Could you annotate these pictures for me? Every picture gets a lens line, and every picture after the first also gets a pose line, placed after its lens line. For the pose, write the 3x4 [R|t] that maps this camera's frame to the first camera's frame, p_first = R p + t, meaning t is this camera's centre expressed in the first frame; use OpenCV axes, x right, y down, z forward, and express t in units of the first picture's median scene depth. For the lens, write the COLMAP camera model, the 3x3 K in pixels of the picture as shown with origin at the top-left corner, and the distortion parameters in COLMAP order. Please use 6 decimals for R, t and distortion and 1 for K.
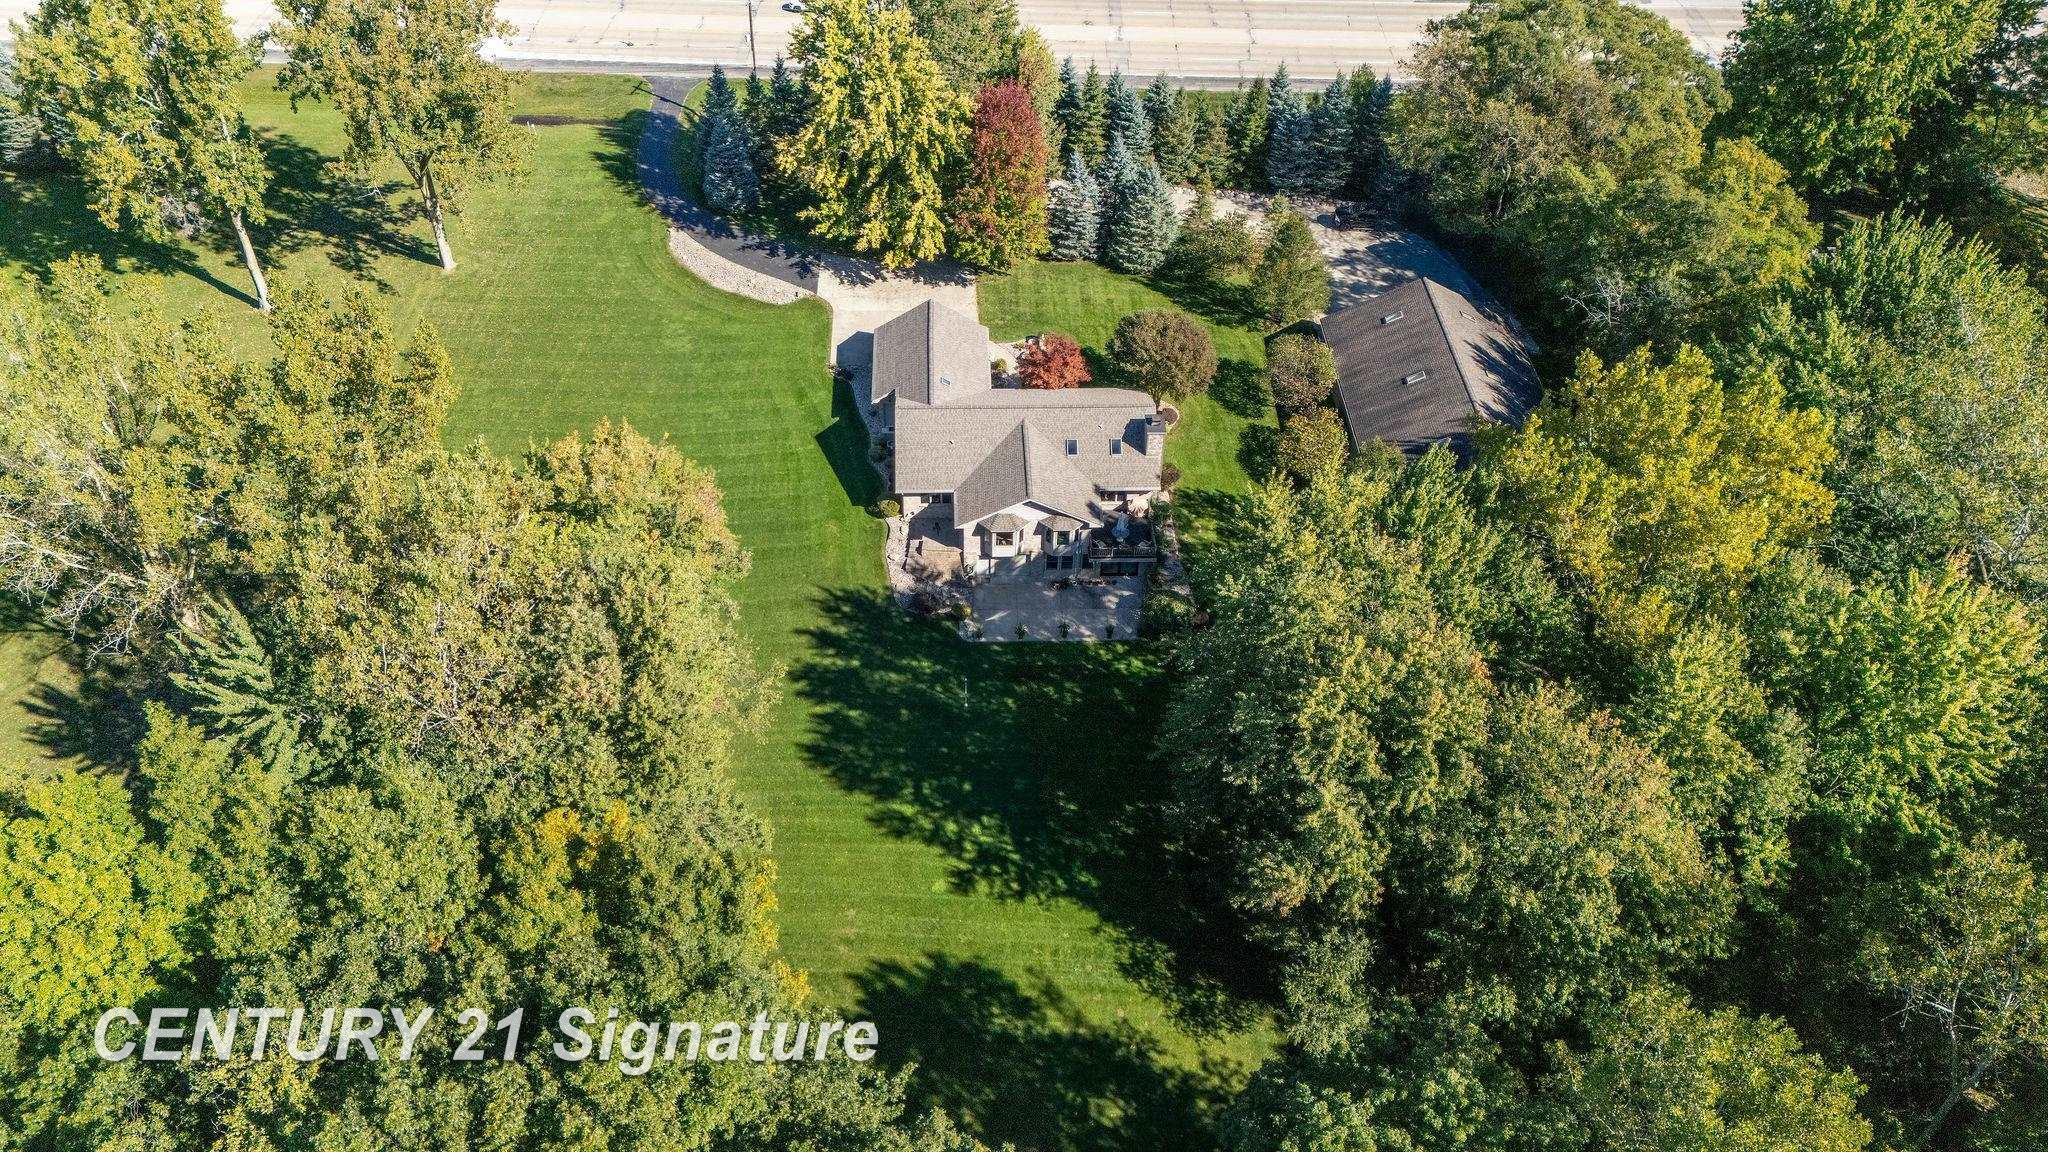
lens RADIAL K [[1506.6, 0, 1024.0], [0, 1506.6, 576.0], [0, 0, 1]] dist [0.026976, -0.010979]
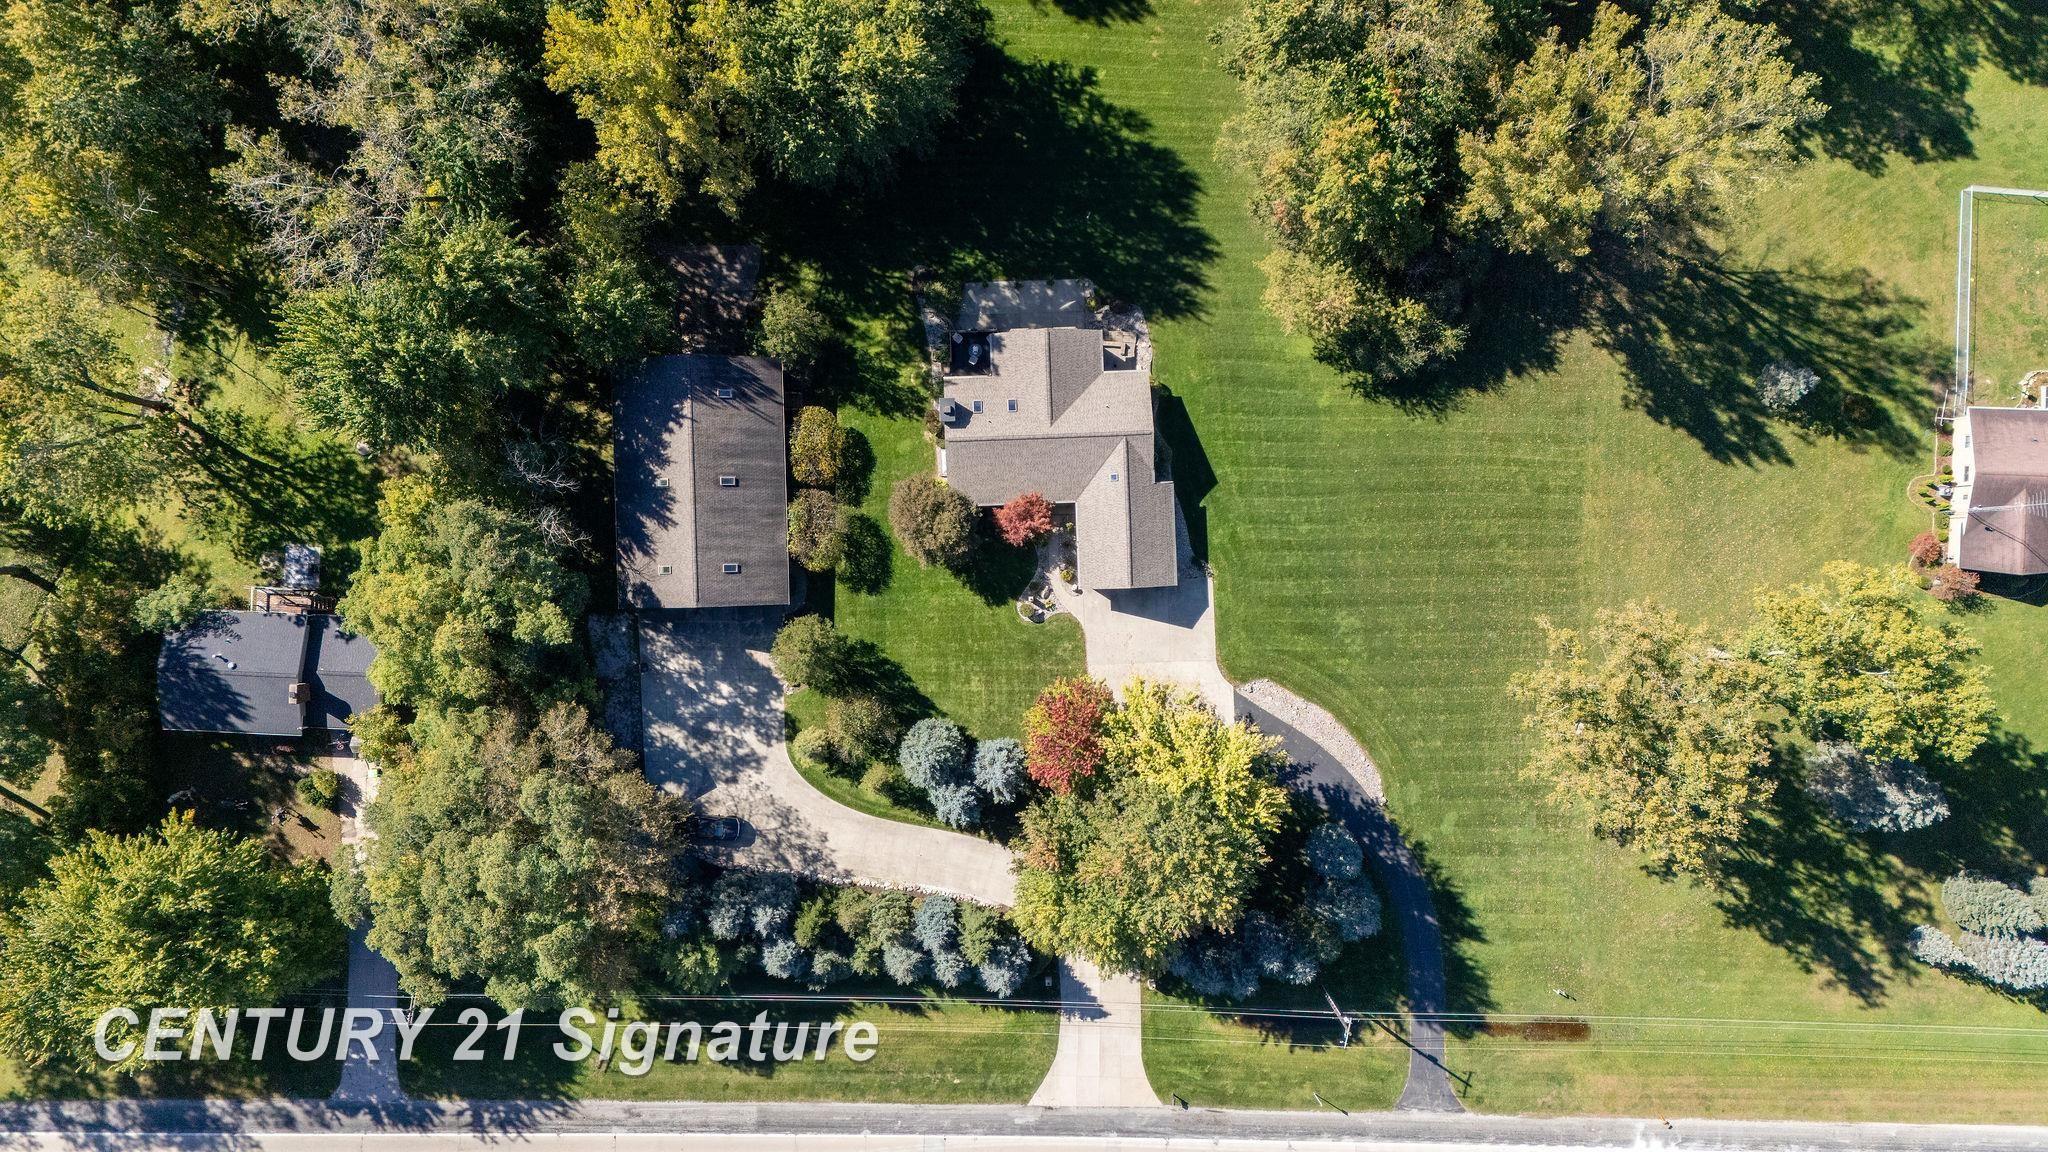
lens RADIAL K [[1490.3, 0, 1024.0], [0, 1490.3, 576.0], [0, 0, 1]] dist [0.054723, -0.075381]
pose [[-0.999654, -0.008333, -0.024950, 0.045376], [-0.011531, -0.713693, 0.700364, -0.928800], [-0.023643, 0.700409, 0.713350, 0.175588]]
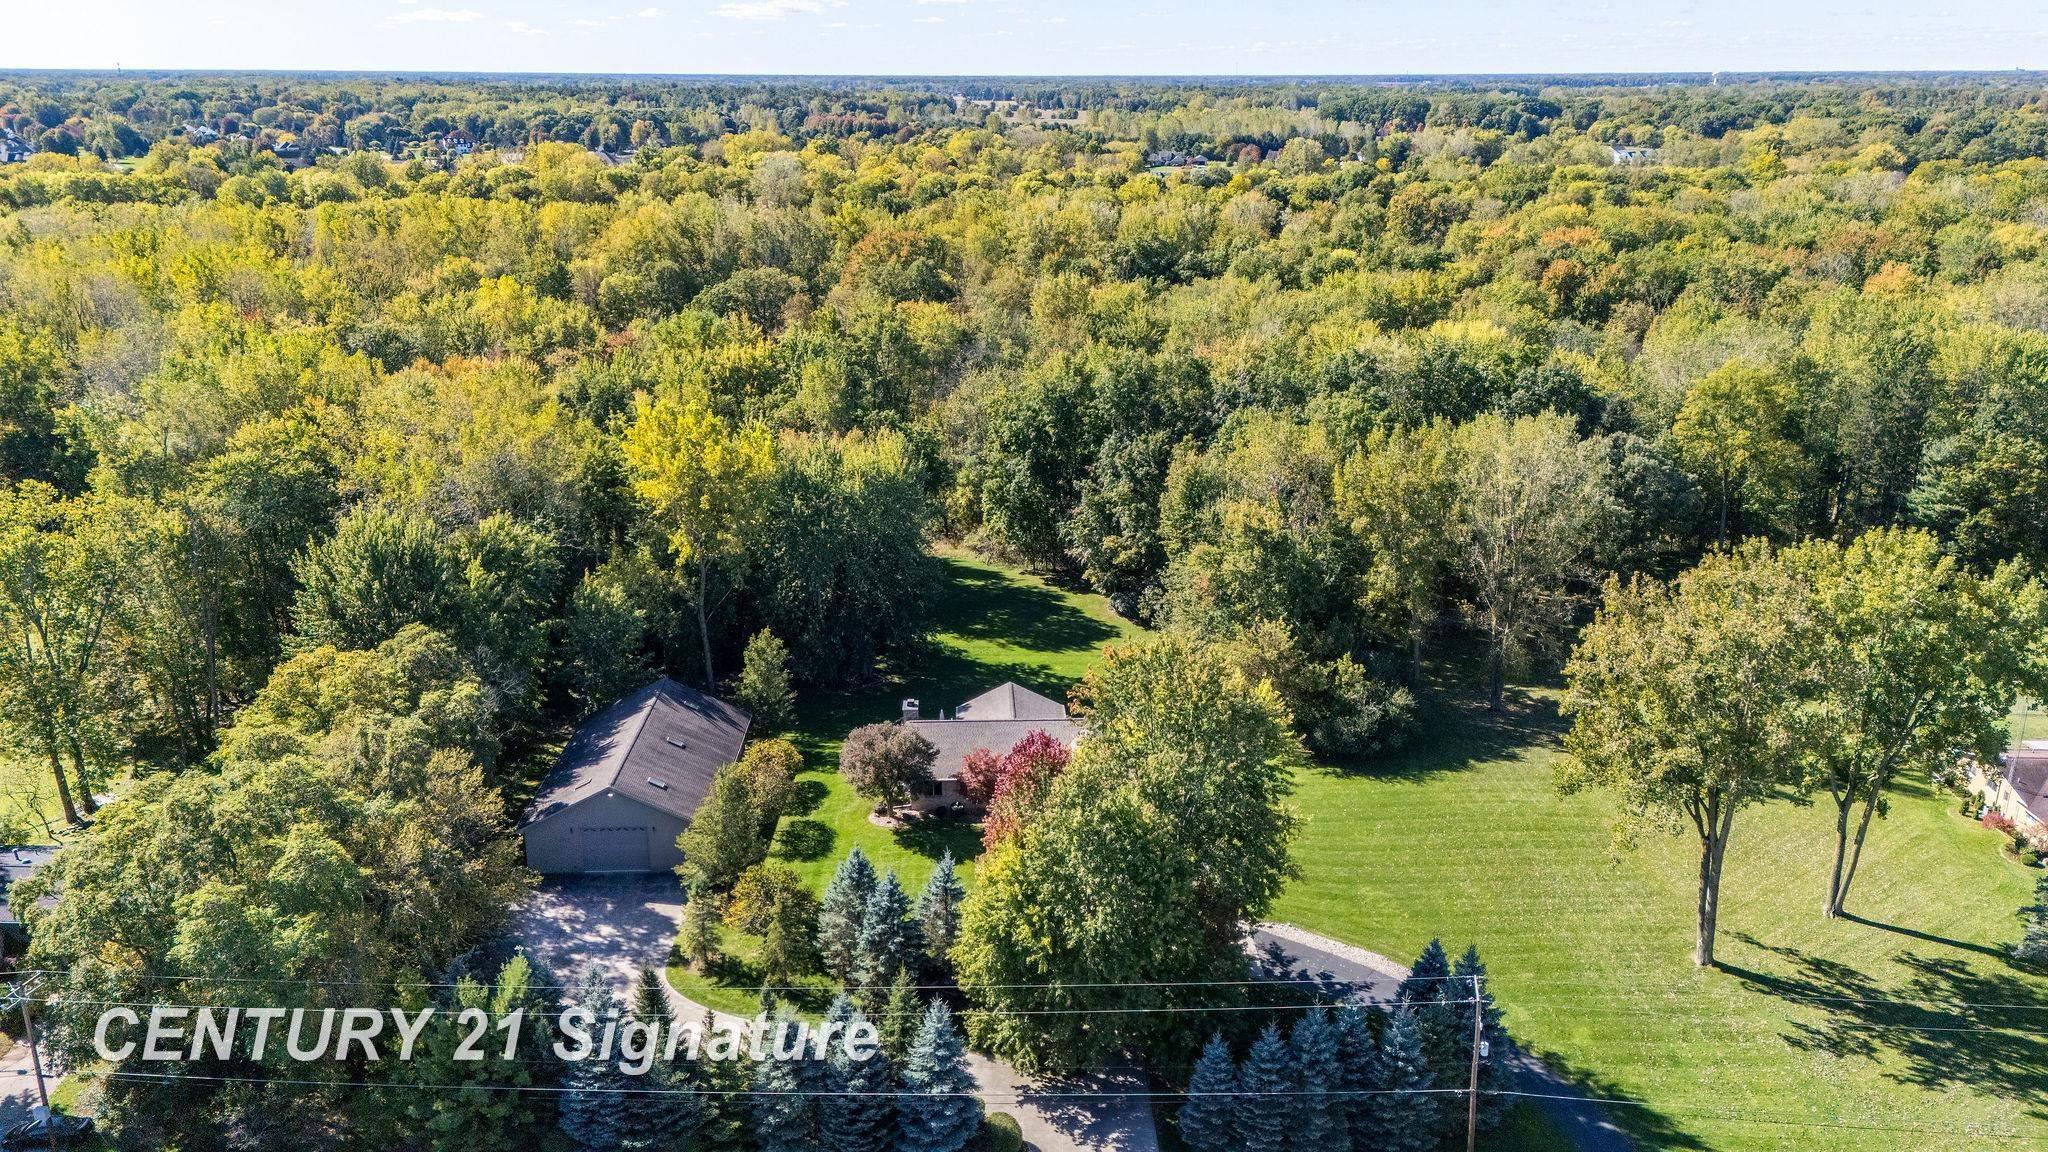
lens RADIAL K [[1506.6, 0, 1024.0], [0, 1506.6, 576.0], [0, 0, 1]] dist [0.026976, -0.010979]
pose [[-0.999874, -0.015401, -0.003941, -0.001376], [-0.010449, 0.449877, 0.893030, -1.104807], [-0.011981, 0.892958, -0.449981, 1.266417]]
